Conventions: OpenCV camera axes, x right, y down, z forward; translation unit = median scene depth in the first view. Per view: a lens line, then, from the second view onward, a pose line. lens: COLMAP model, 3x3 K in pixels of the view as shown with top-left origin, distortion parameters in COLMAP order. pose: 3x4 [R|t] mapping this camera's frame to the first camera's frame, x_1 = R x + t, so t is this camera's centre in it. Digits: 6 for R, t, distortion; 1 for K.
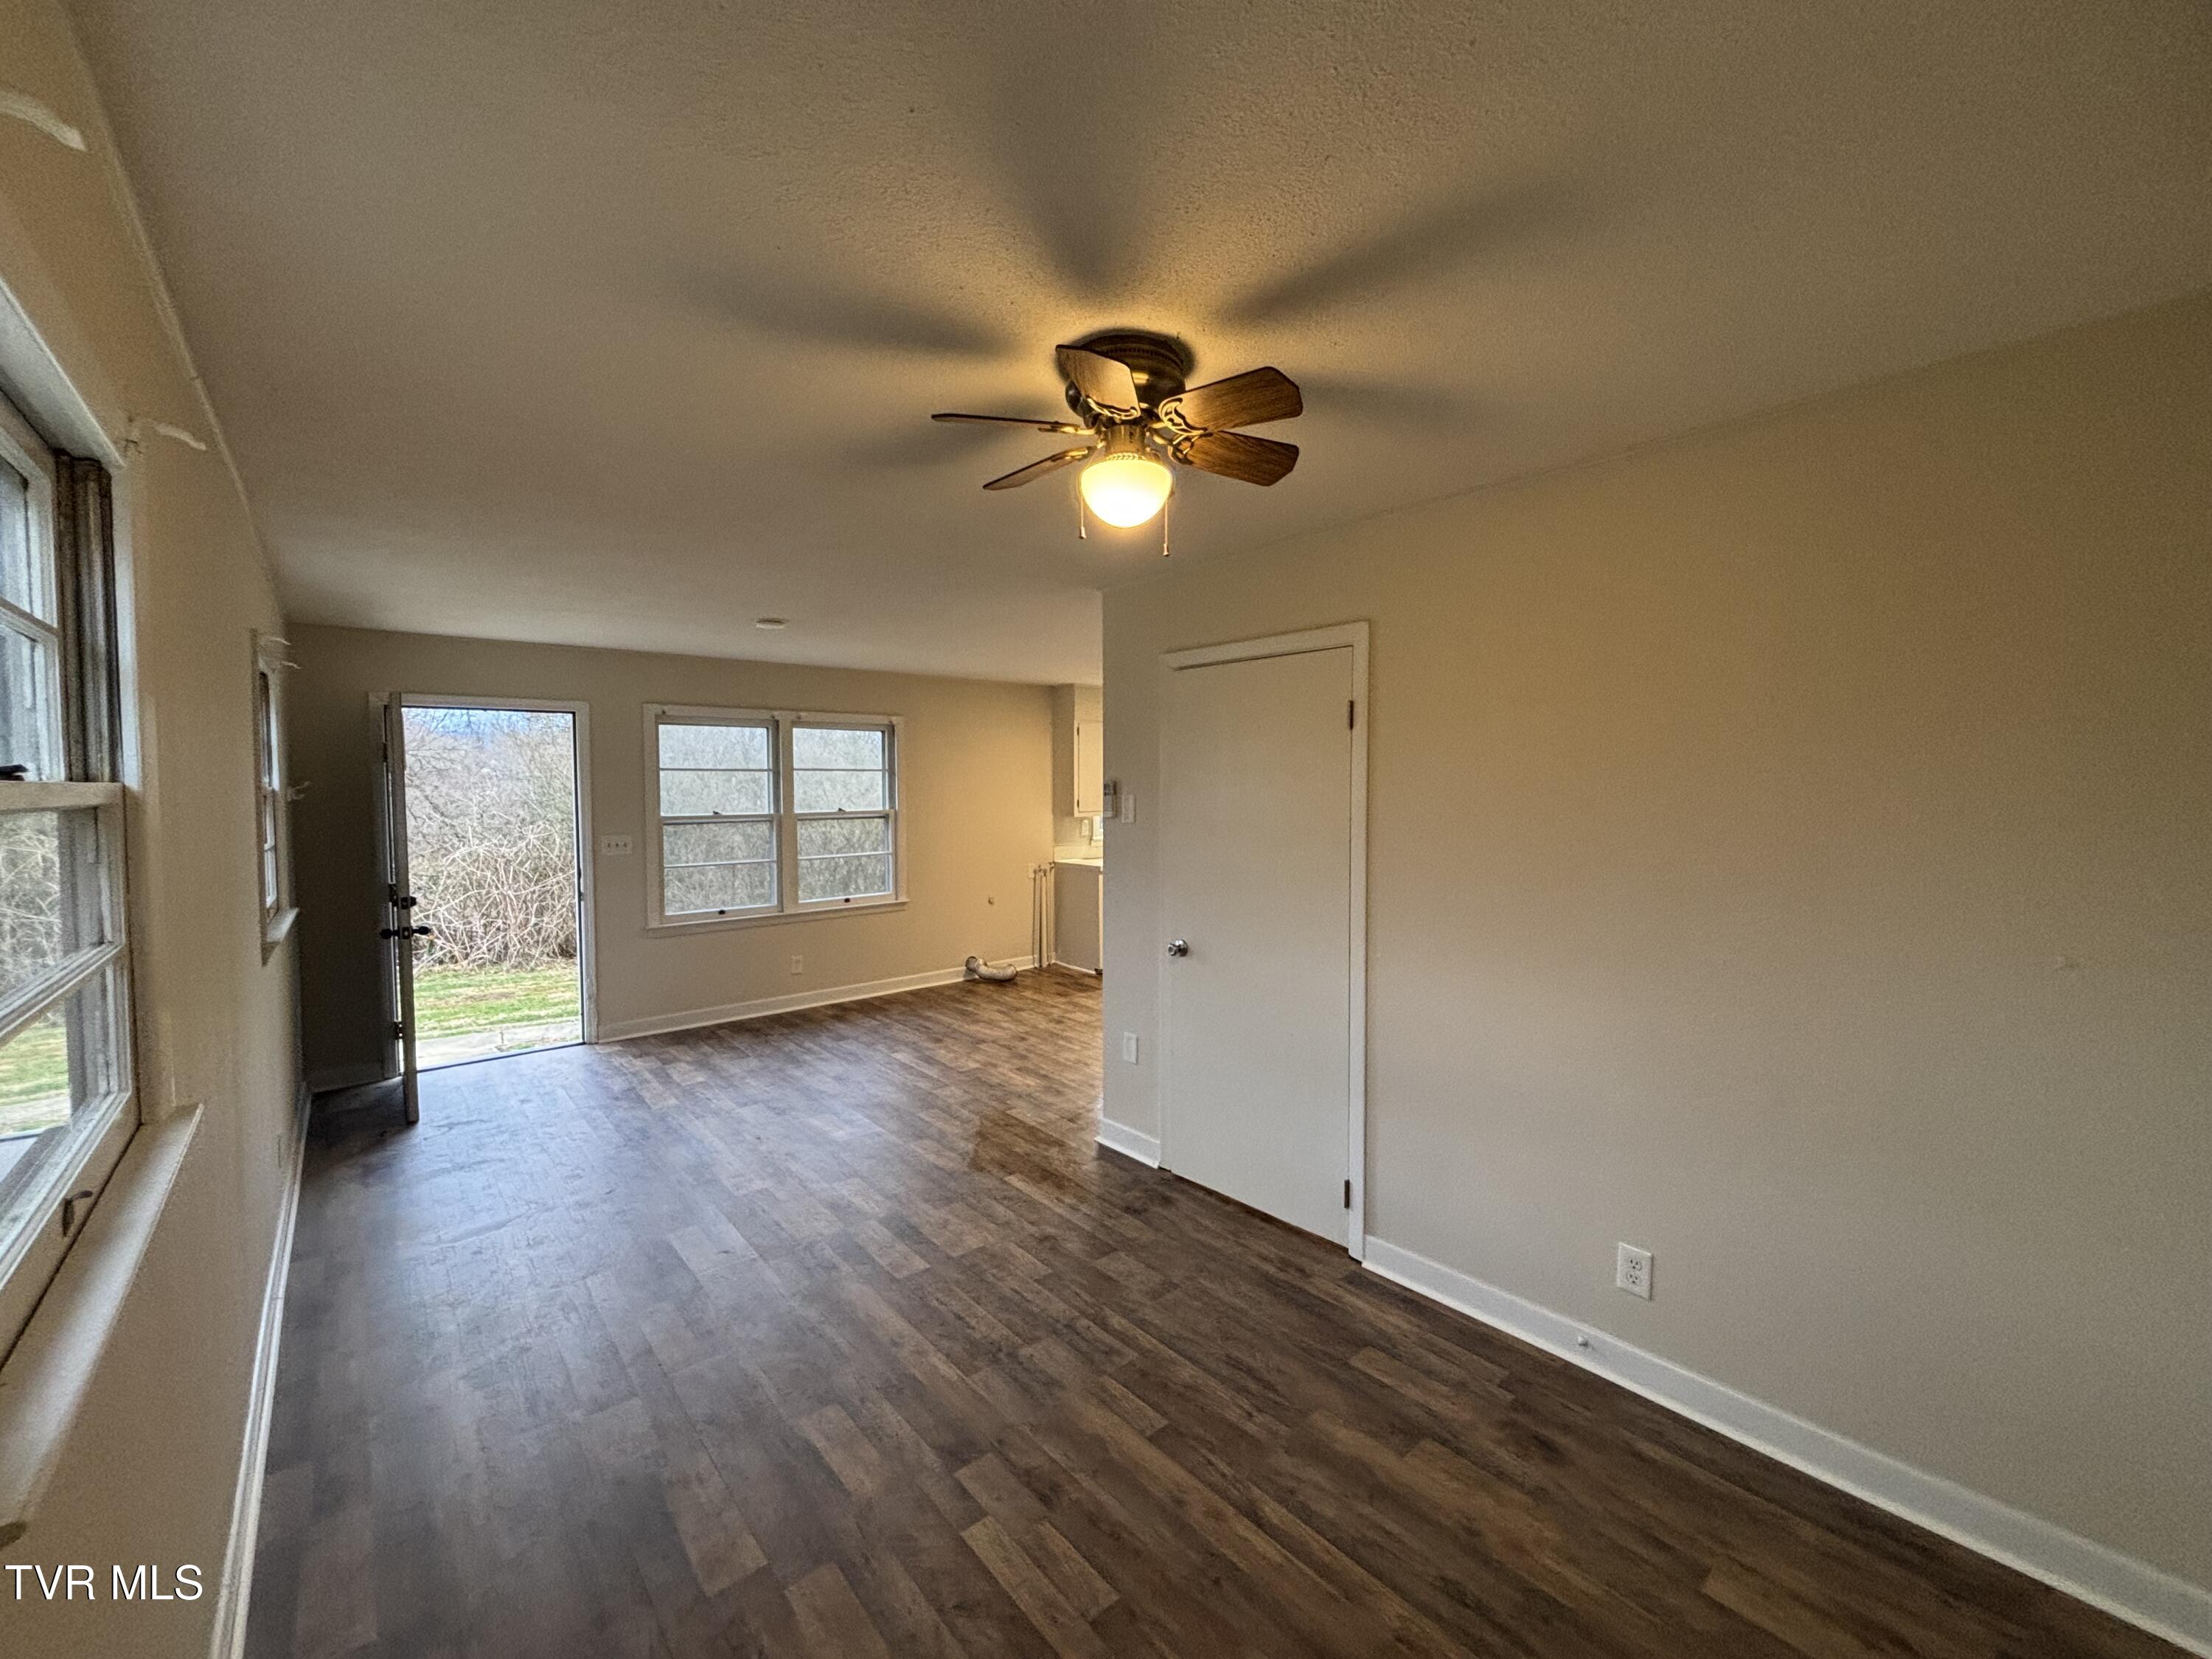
lens RADIAL K [[893.9, 0, 1124.7], [0, 893.9, 867.5], [0, 0, 1]] dist [-0.002194, 0.000199]
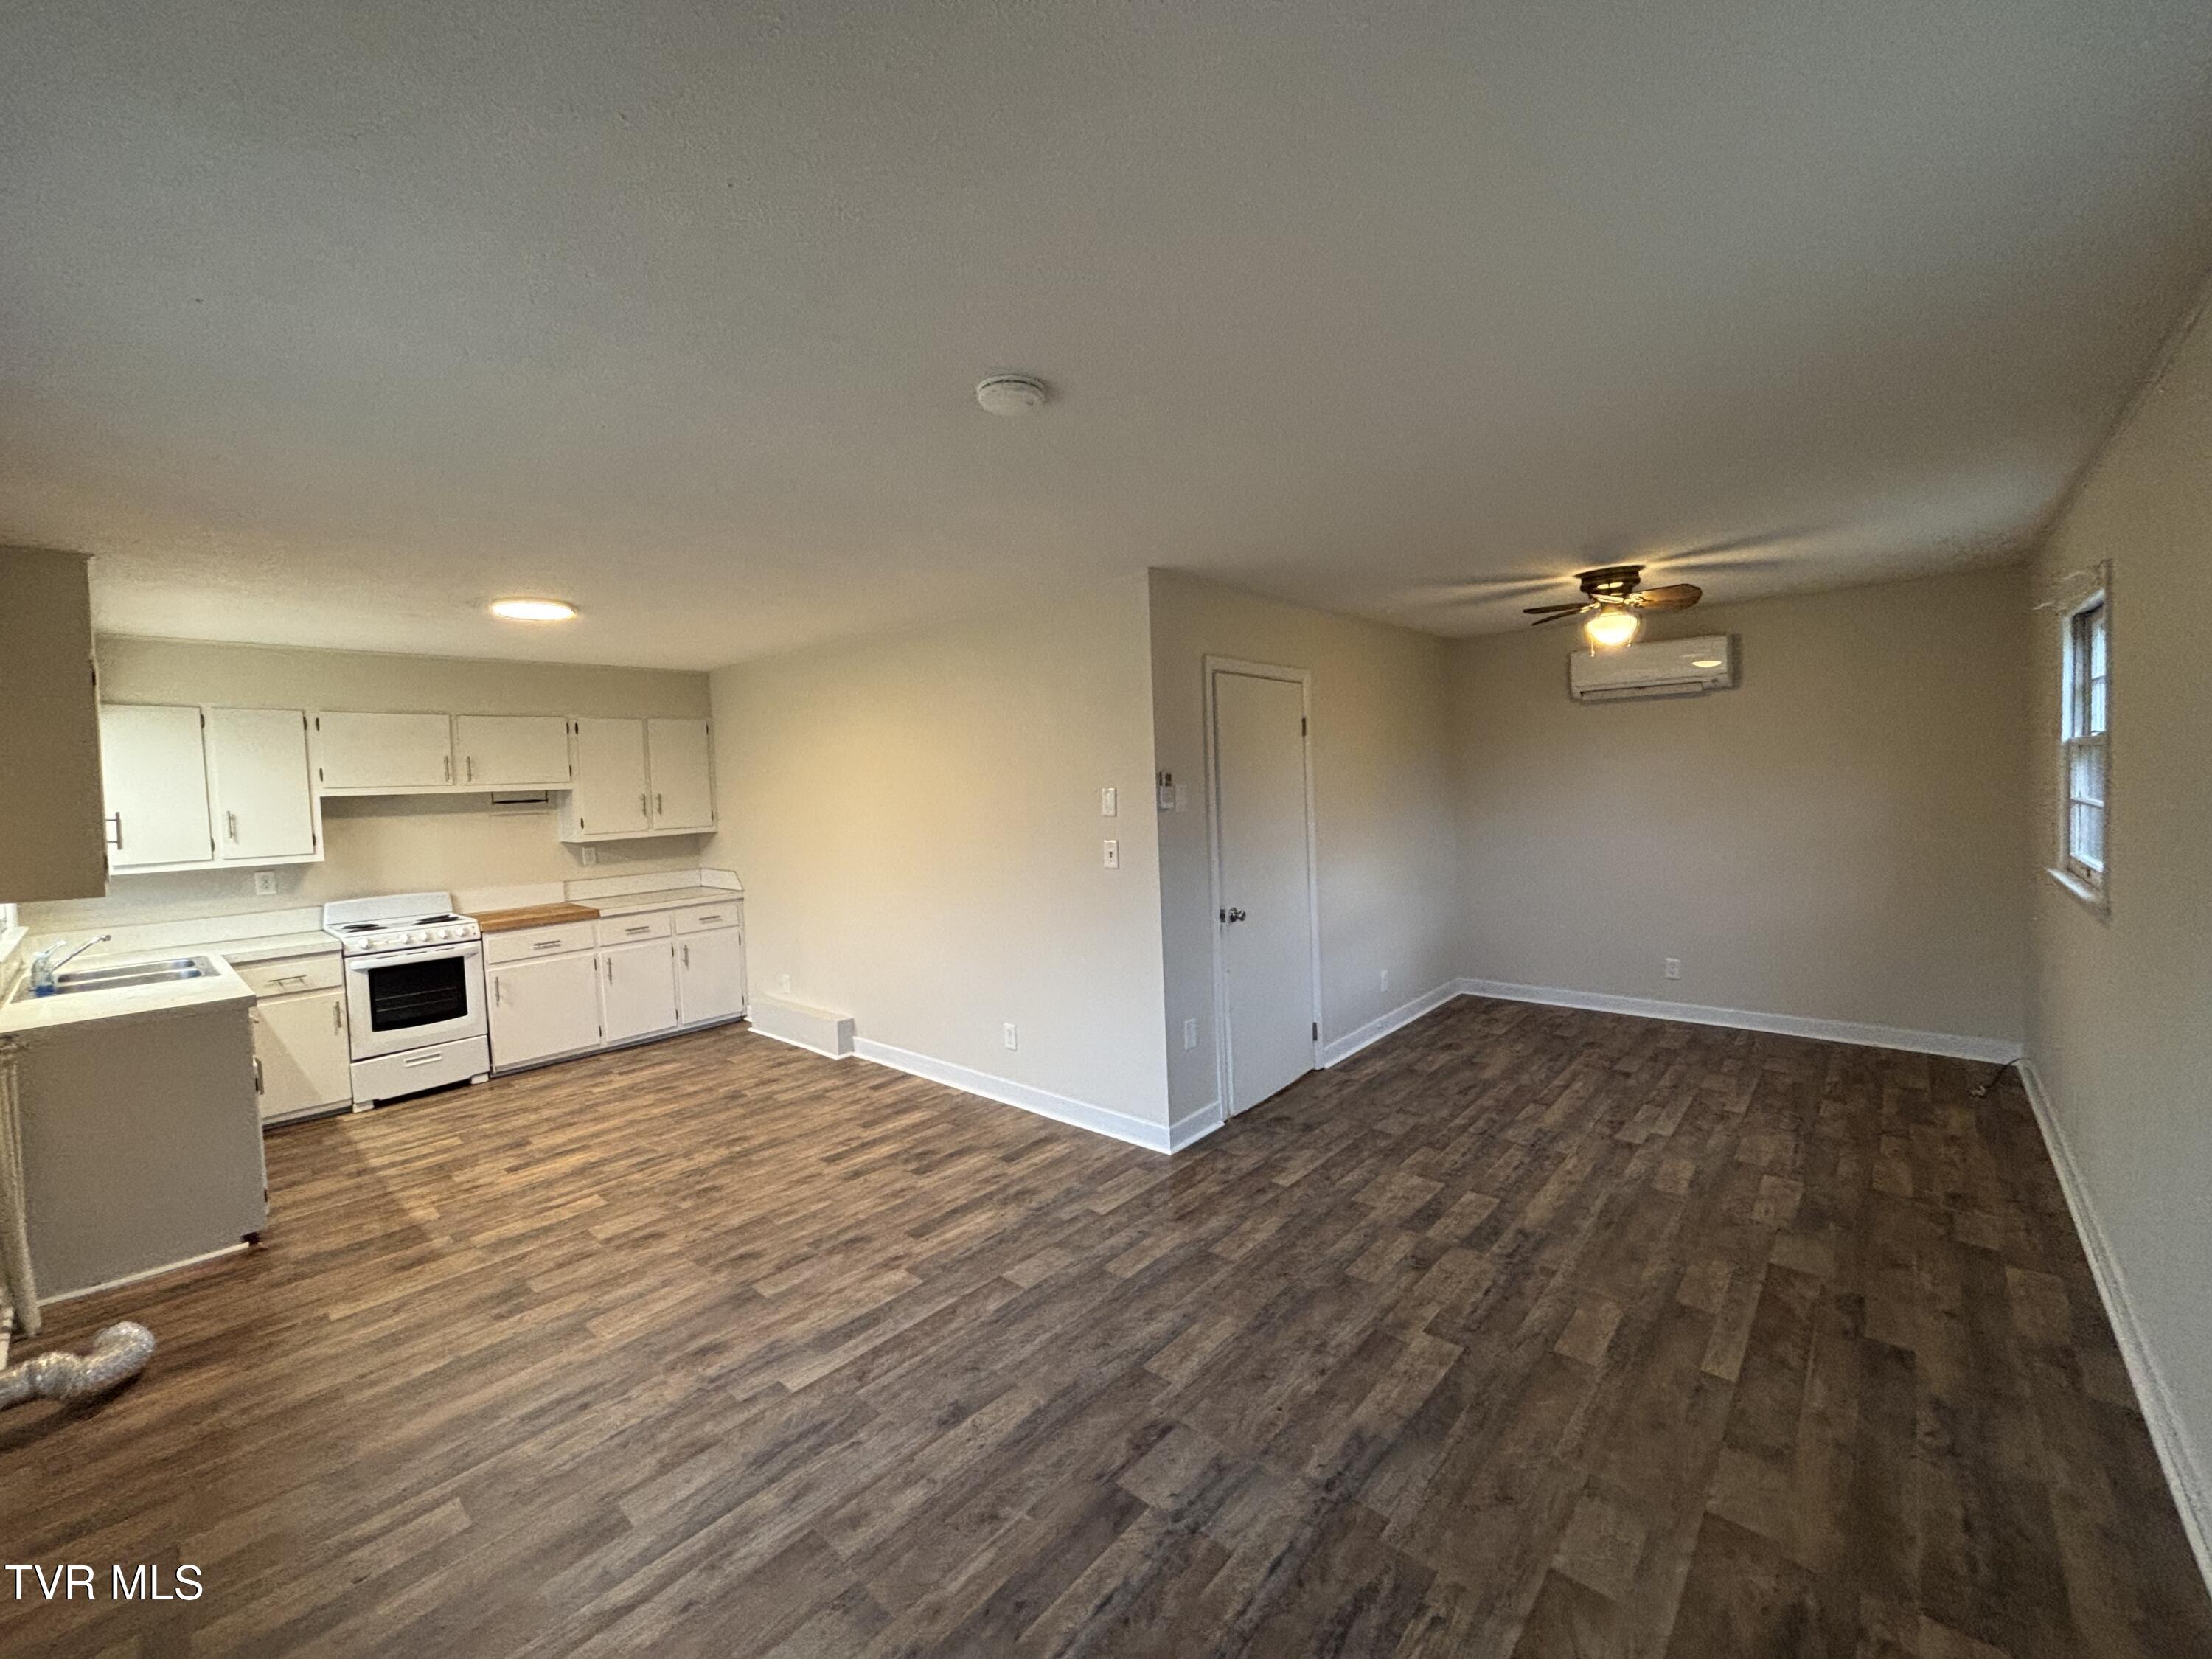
lens RADIAL K [[893.9, 0, 1100.6], [0, 893.9, 813.2], [0, 0, 1]] dist [-0.002194, 0.000199]
pose [[-0.117547, -0.028072, 0.992671, -1.037341], [0.135920, 0.989739, 0.044084, -0.109368], [-0.983722, 0.140105, -0.112525, 1.245925]]
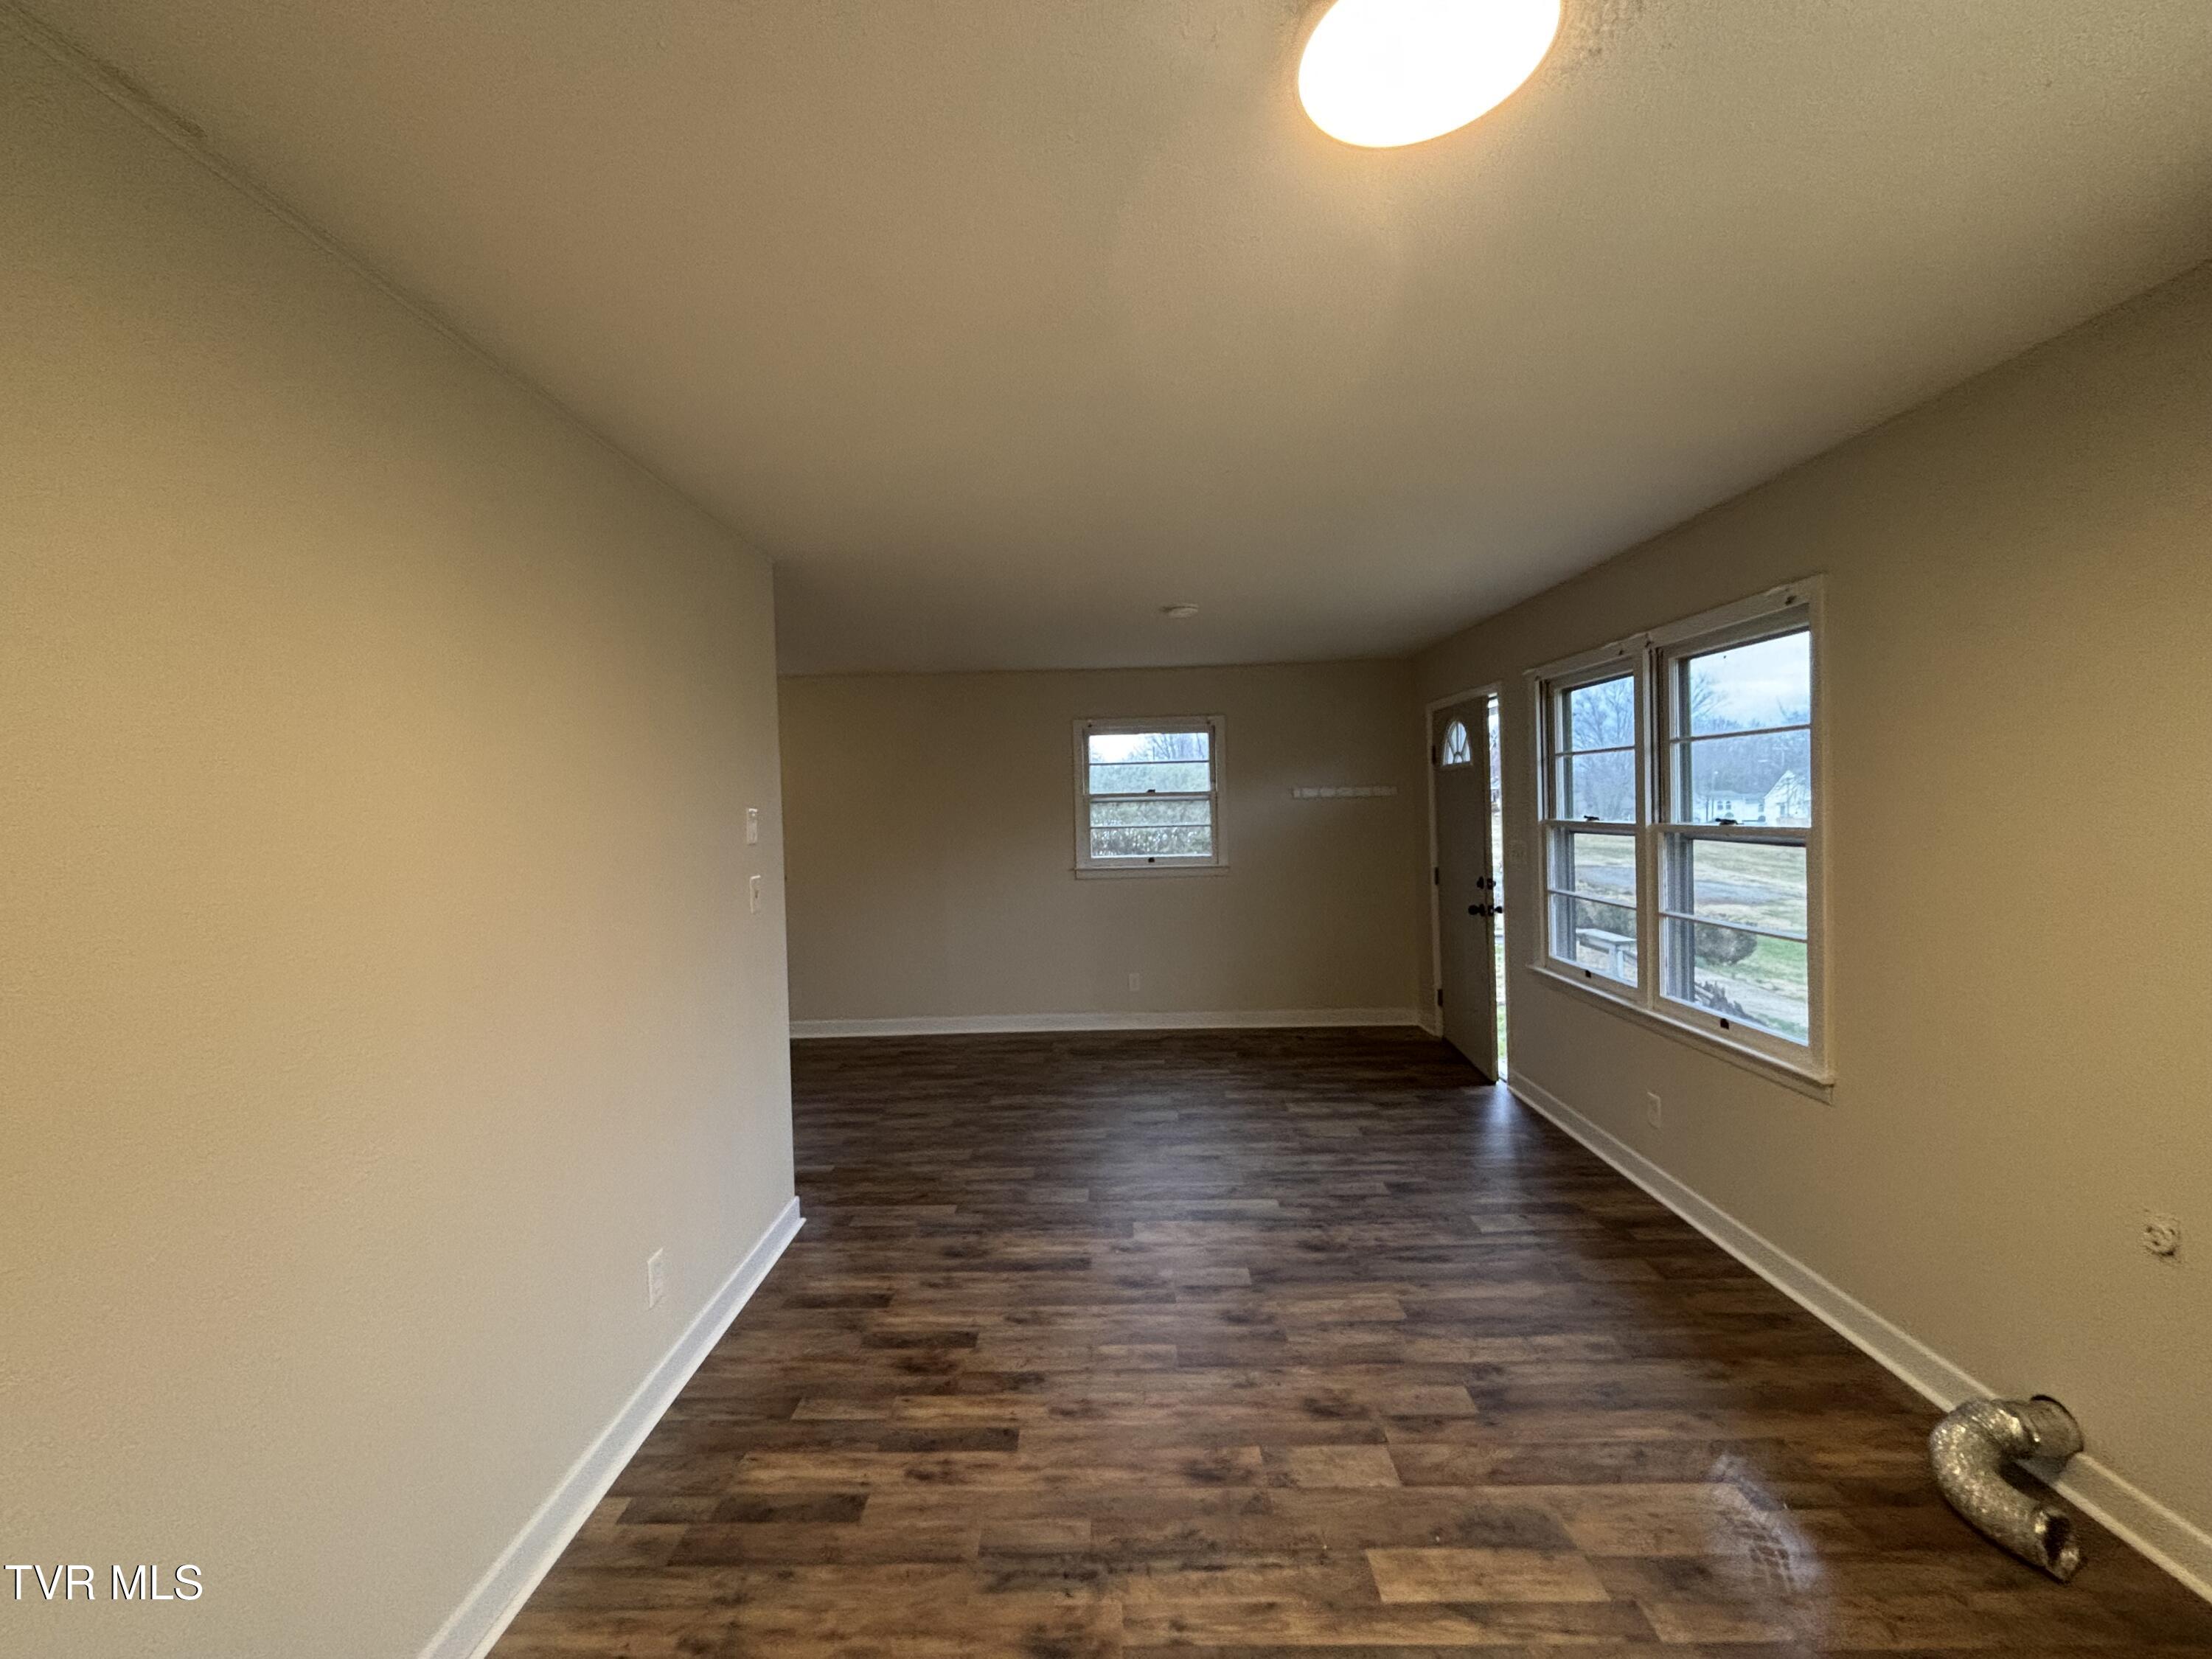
lens RADIAL K [[893.9, 0, 1094.4], [0, 893.9, 814.3], [0, 0, 1]] dist [-0.002194, 0.000199]
pose [[-0.677336, 0.032038, -0.734976, 0.424165], [-0.043660, 0.995540, 0.083633, -0.169463], [0.734377, 0.088737, -0.672916, 1.906638]]
